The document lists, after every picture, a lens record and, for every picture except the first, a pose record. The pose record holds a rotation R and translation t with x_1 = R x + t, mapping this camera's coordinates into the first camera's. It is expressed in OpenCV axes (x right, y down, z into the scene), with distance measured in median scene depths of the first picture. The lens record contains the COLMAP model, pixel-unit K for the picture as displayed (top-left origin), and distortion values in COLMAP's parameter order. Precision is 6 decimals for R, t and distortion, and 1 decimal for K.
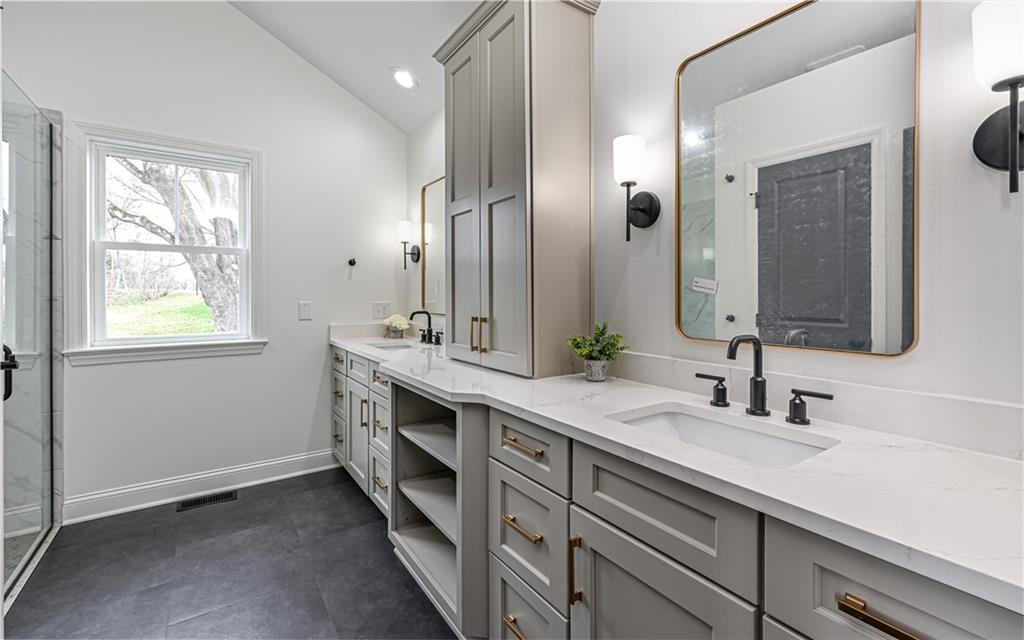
lens RADIAL K [[458.9, 0, 514.1], [0, 458.9, 298.4], [0, 0, 1]] dist [0.002355, 0.000273]
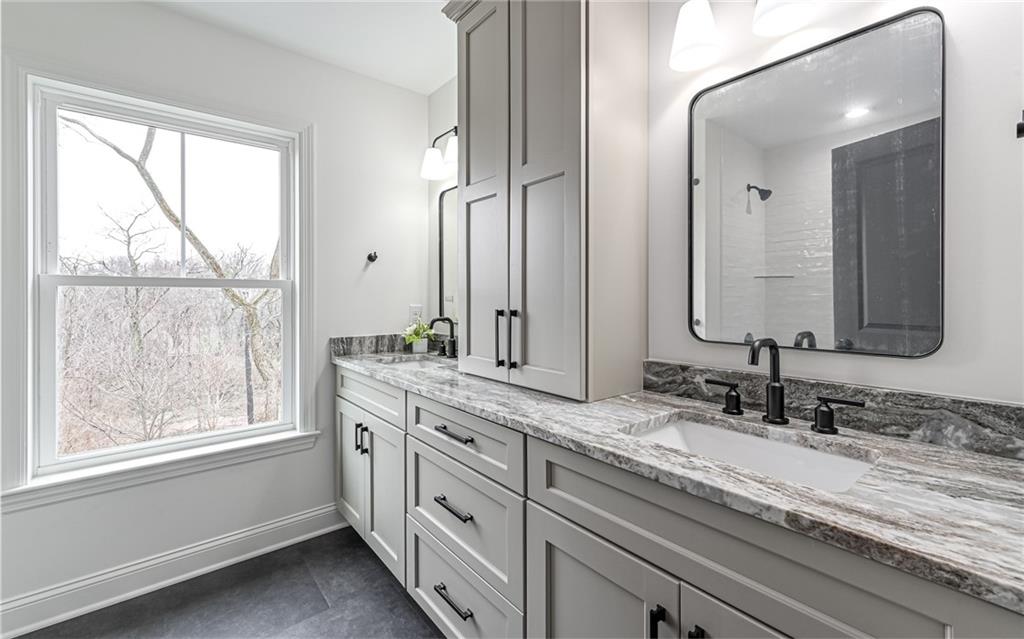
lens RADIAL K [[460.3, 0, 508.4], [0, 460.3, 298.0], [0, 0, 1]] dist [-0.002404, -0.000263]
pose [[0.997967, -0.009382, 0.063040, -0.123352], [0.009764, 0.999936, -0.005756, -0.002119], [-0.062982, 0.006360, 0.997994, 0.178572]]
